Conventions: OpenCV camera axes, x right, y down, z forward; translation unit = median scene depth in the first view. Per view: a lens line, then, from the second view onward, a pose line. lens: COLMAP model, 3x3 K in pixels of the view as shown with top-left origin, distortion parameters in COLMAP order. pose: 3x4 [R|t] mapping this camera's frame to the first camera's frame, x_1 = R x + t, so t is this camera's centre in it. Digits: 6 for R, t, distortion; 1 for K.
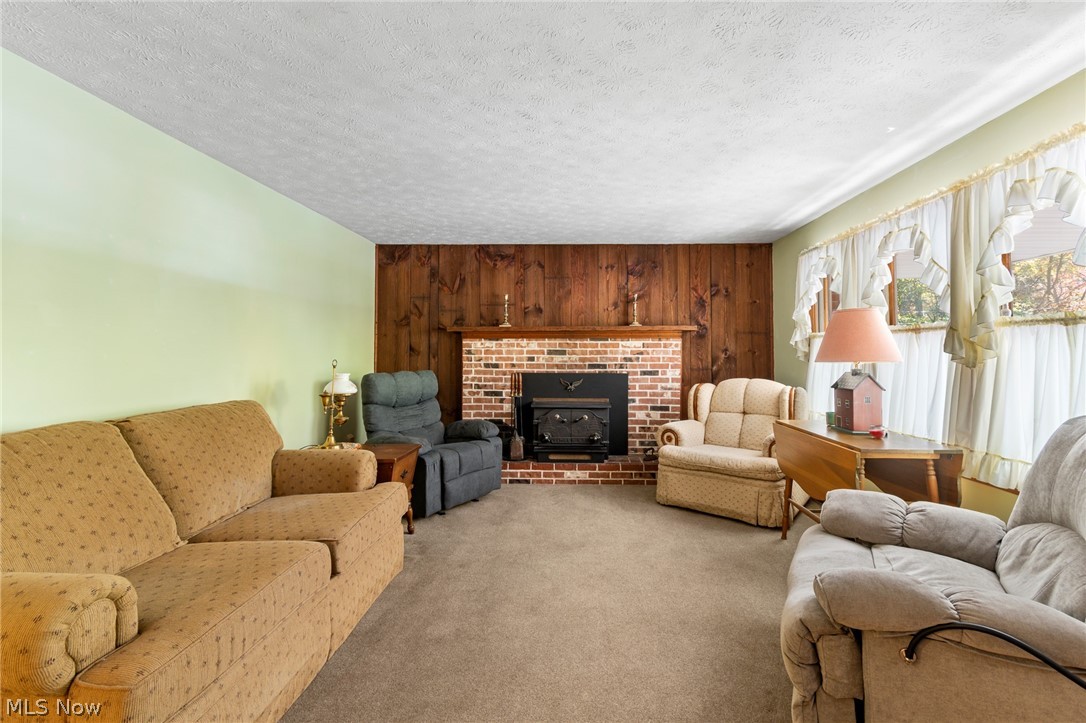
lens RADIAL K [[491.4, 0, 544.9], [0, 491.4, 339.4], [0, 0, 1]] dist [0.000605, -0.000079]
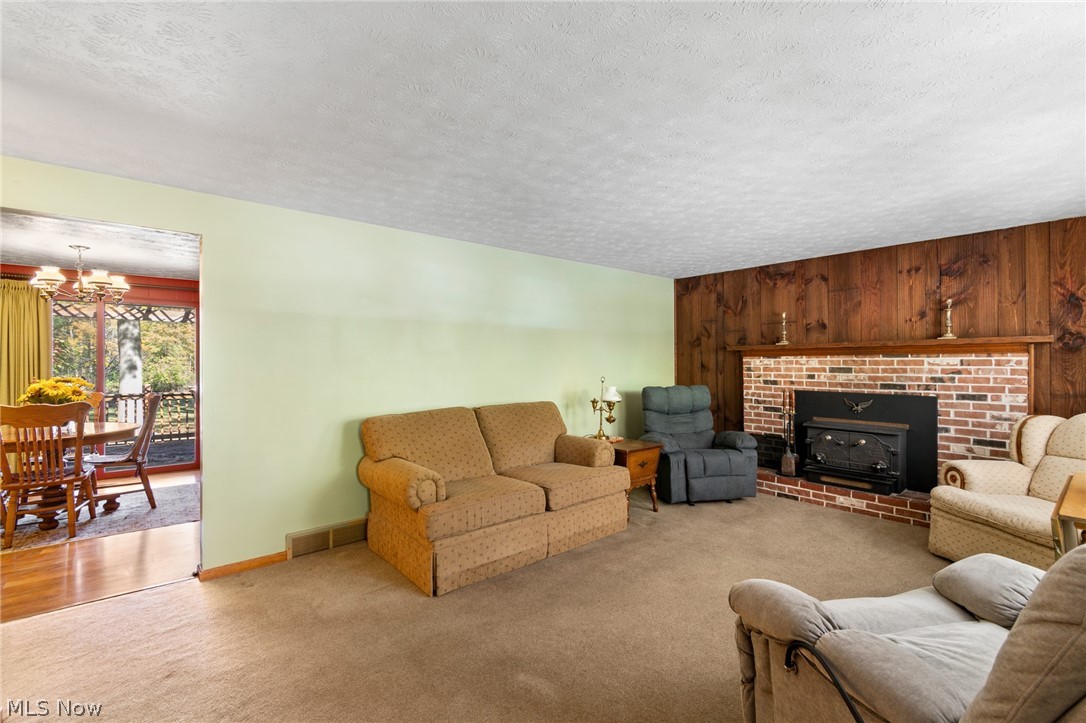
lens RADIAL K [[483.3, 0, 542.7], [0, 483.3, 365.3], [0, 0, 1]] dist [0.002129, -0.000355]
pose [[0.657026, 0.001826, -0.753866, 0.346157], [0.026879, 0.999304, 0.025847, -0.022009], [0.753389, -0.037245, 0.656520, -0.032669]]
